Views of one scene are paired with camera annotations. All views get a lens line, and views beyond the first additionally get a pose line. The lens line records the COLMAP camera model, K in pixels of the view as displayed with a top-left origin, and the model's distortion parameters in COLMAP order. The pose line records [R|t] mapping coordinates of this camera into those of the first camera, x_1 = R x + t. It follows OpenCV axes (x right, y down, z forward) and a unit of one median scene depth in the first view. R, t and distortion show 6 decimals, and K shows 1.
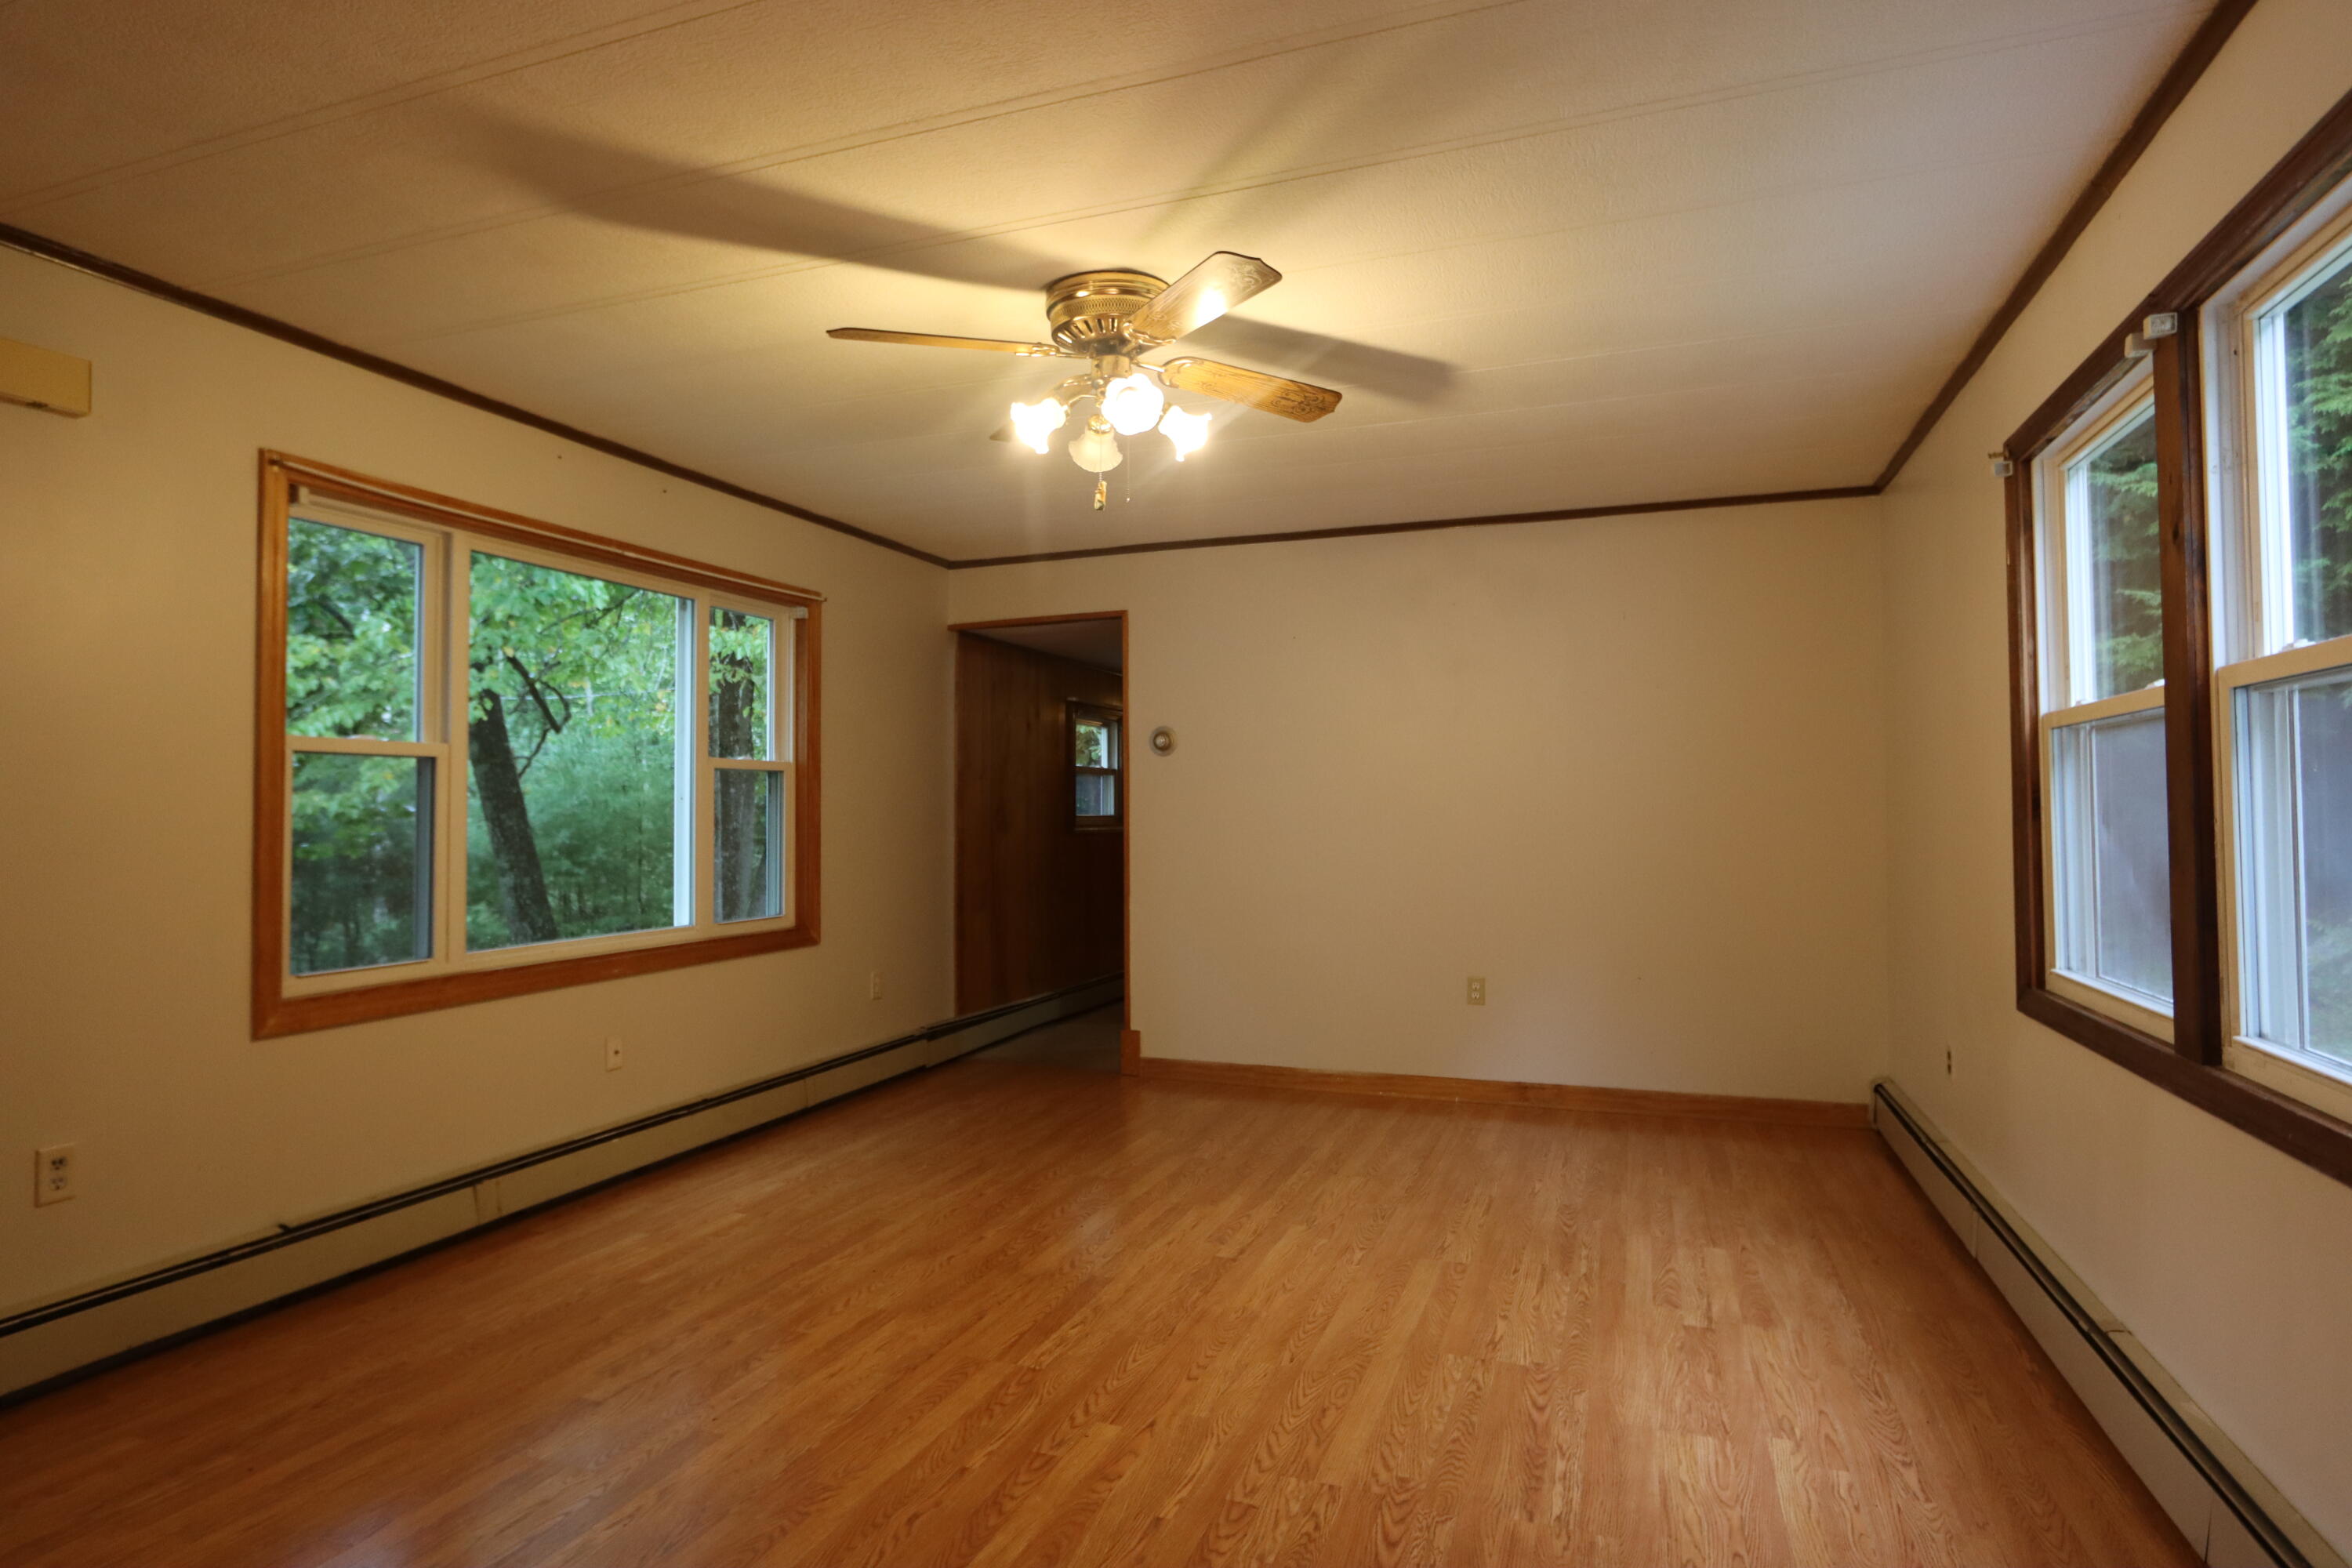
lens RADIAL K [[1295.2, 0, 1176.0], [0, 1295.2, 784.0], [0, 0, 1]] dist [-0.003136, 0.022011]
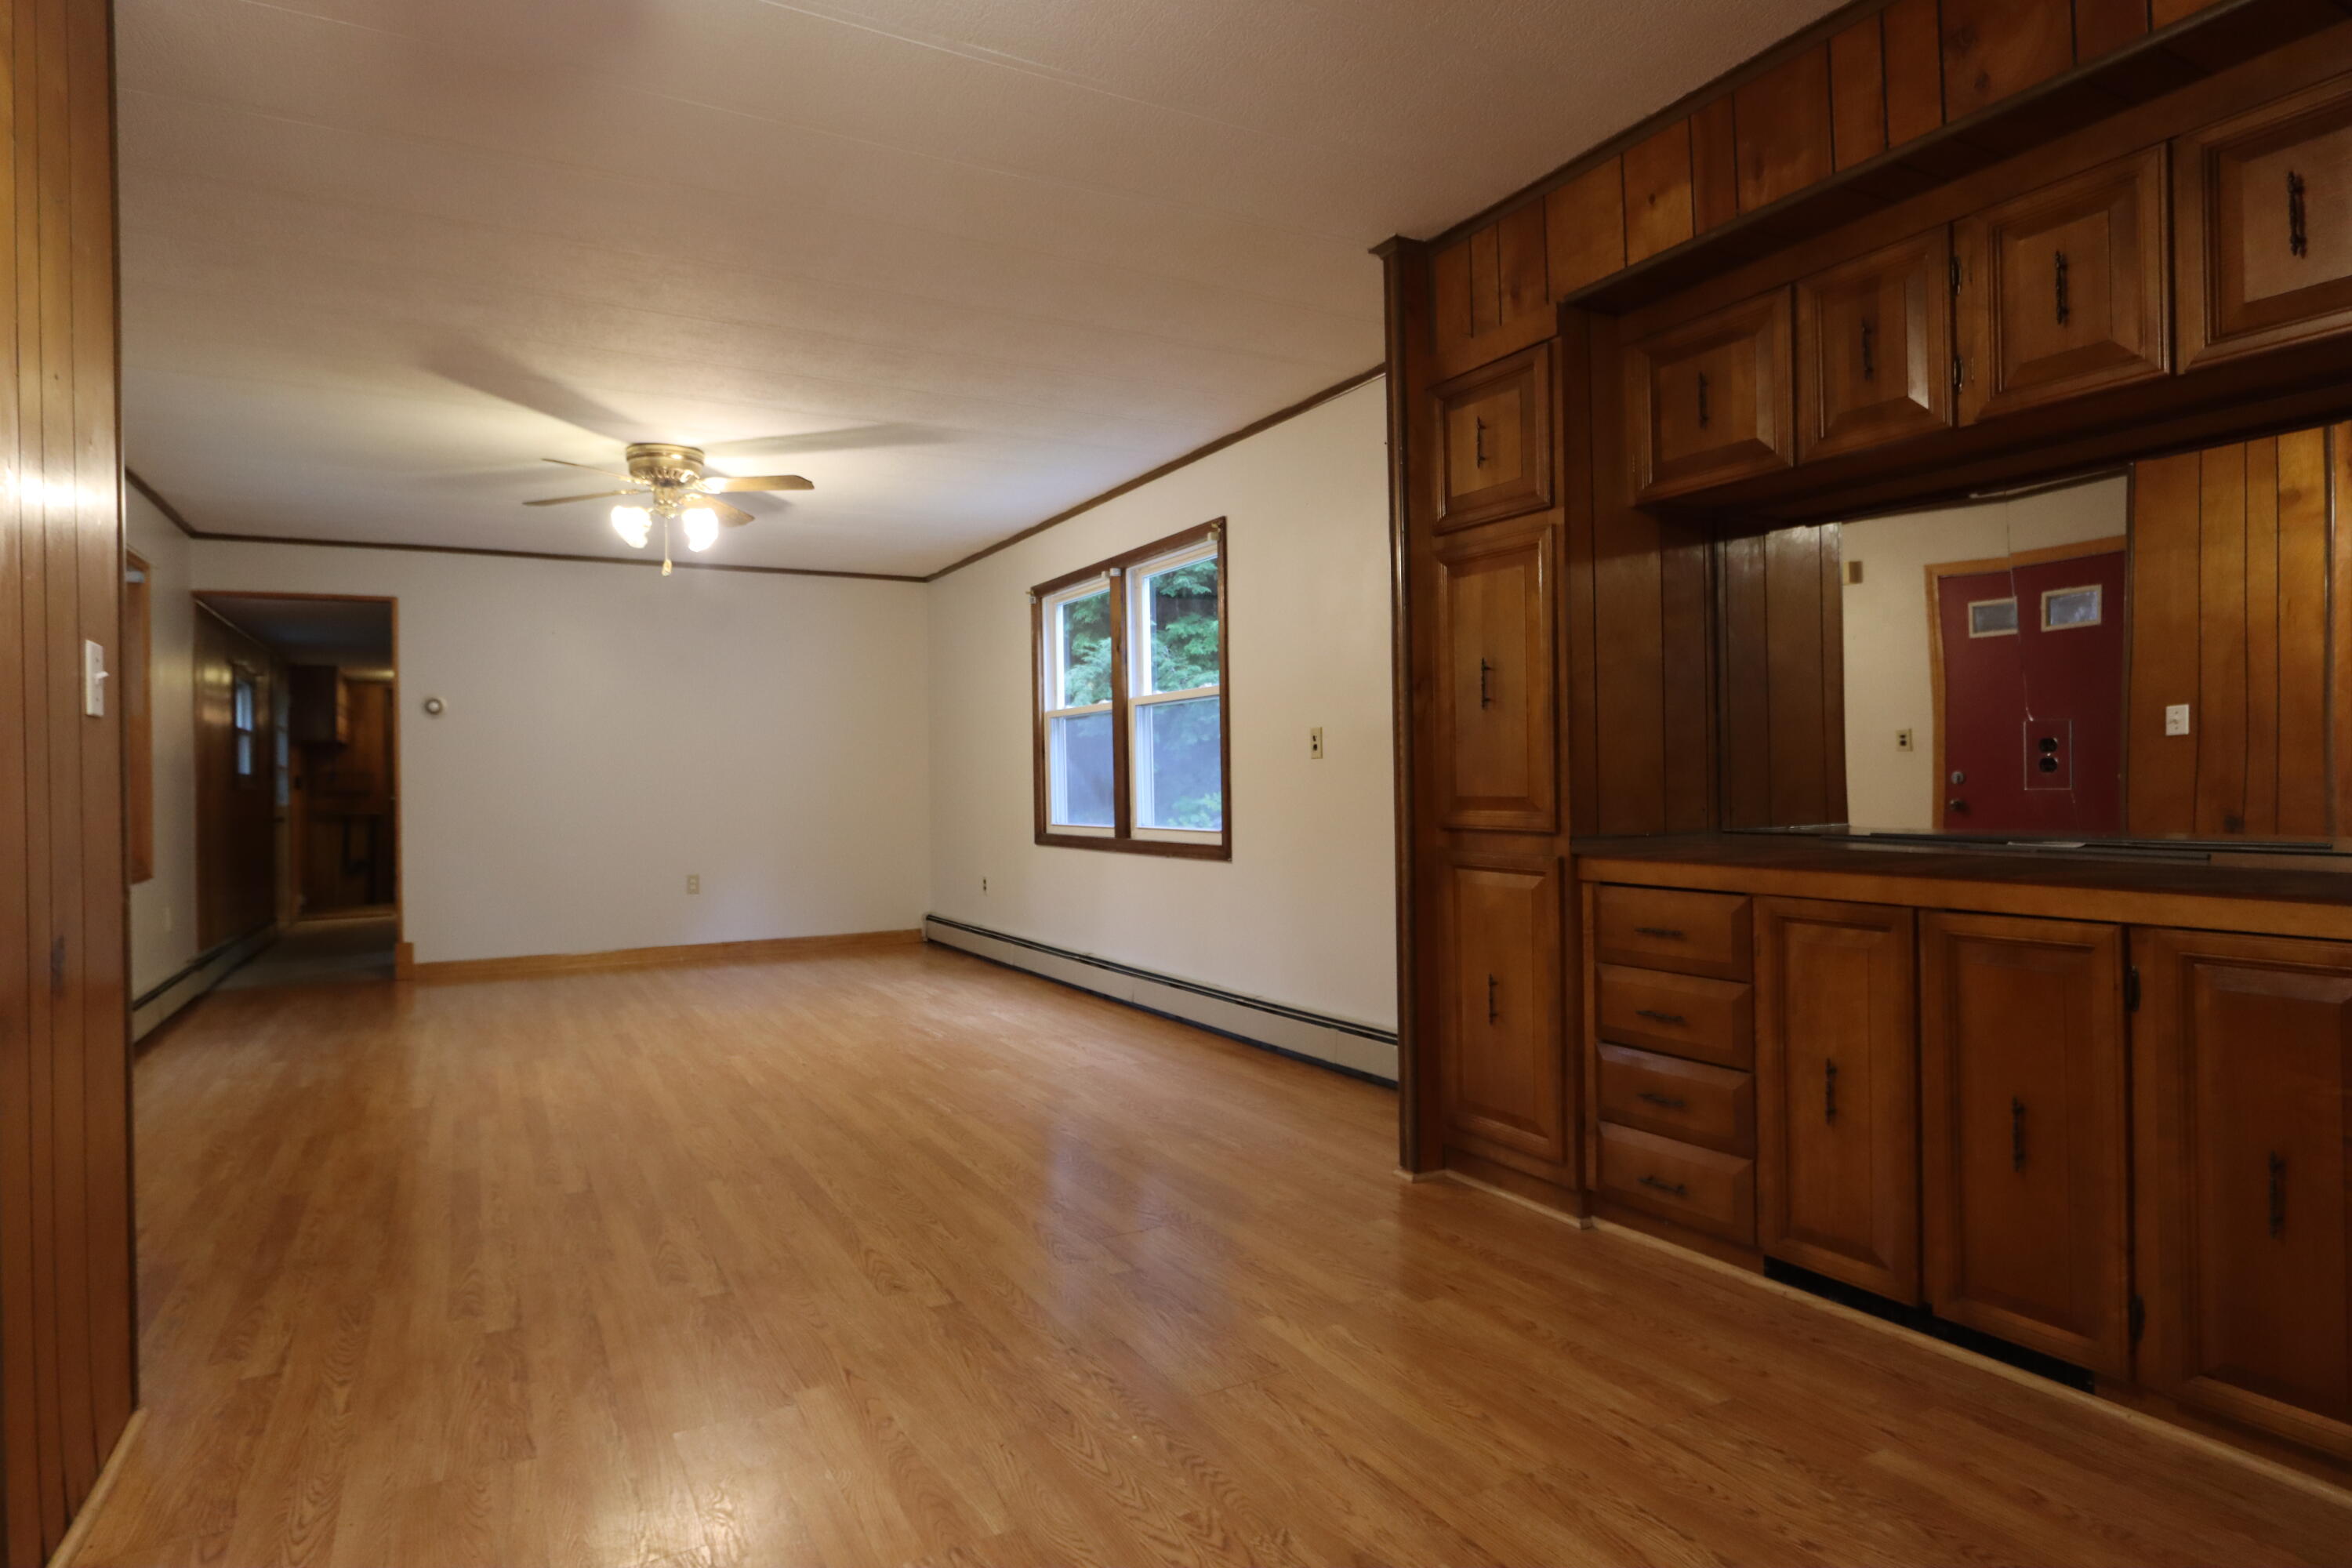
lens RADIAL K [[1295.2, 0, 1176.0], [0, 1295.2, 784.0], [0, 0, 1]] dist [-0.003136, 0.022011]
pose [[0.650786, -0.008934, 0.759209, -0.877096], [-0.002156, 0.999905, 0.013615, 0.039993], [-0.759258, -0.010498, 0.650705, -0.621105]]
